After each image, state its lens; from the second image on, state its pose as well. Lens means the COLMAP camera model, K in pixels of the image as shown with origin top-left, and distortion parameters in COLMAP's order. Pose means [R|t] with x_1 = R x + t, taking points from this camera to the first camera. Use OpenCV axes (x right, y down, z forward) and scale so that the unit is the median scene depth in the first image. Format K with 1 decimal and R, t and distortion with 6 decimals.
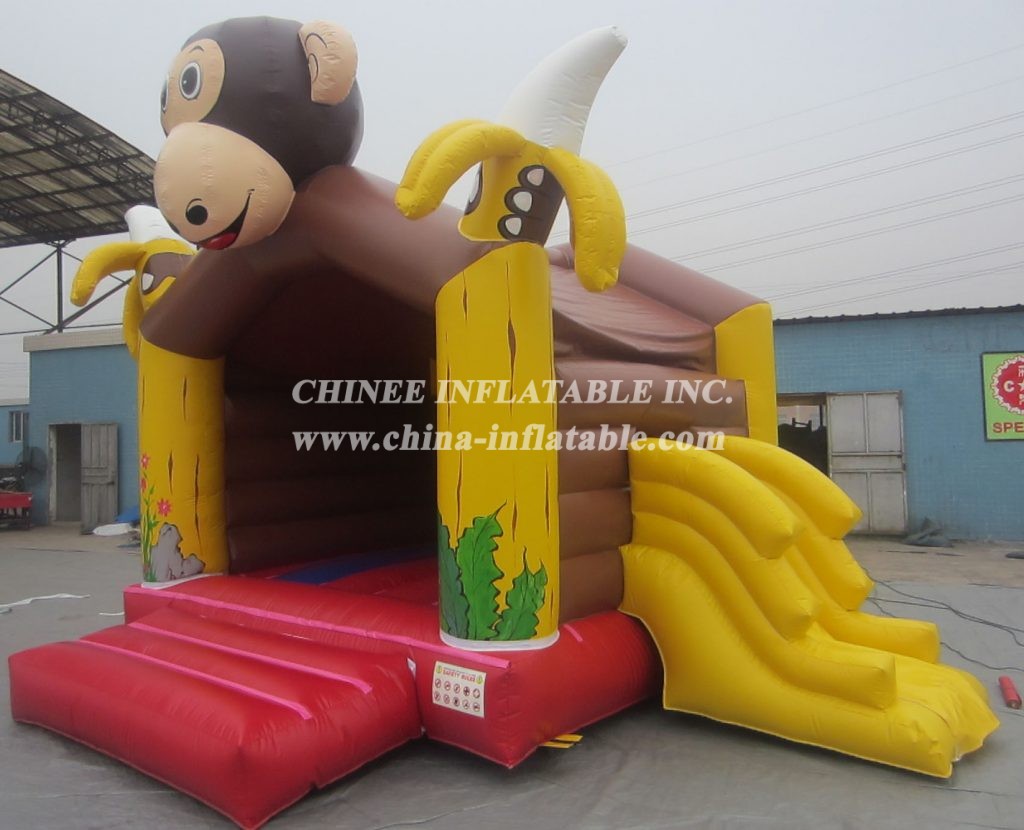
lens RADIAL K [[796.7, 0, 512.0], [0, 796.7, 415.0], [0, 0, 1]] dist [-0.025463, 0.006358]
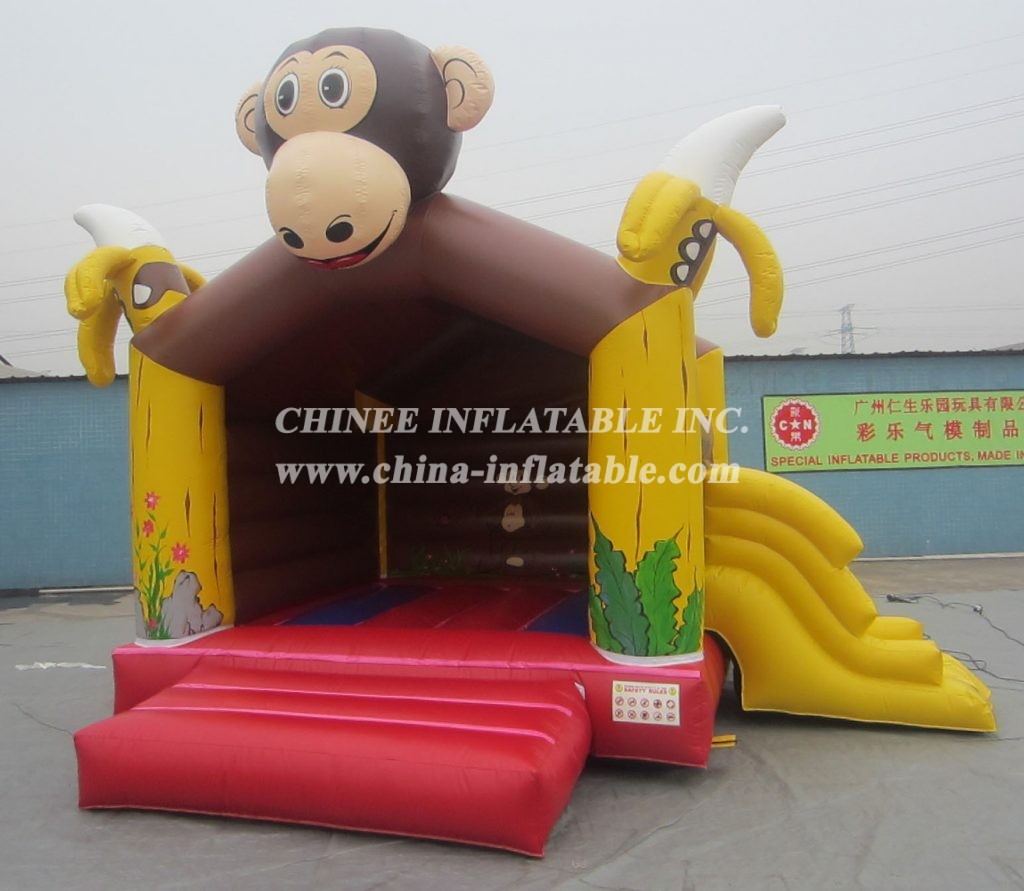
lens RADIAL K [[835.9, 0, 512.0], [0, 835.9, 445.5], [0, 0, 1]] dist [-0.018156, -0.006818]
pose [[0.938357, 0.001667, 0.345662, -0.593117], [0.001135, 0.999968, -0.007901, 0.007728], [-0.345665, 0.007806, 0.938326, 0.010032]]
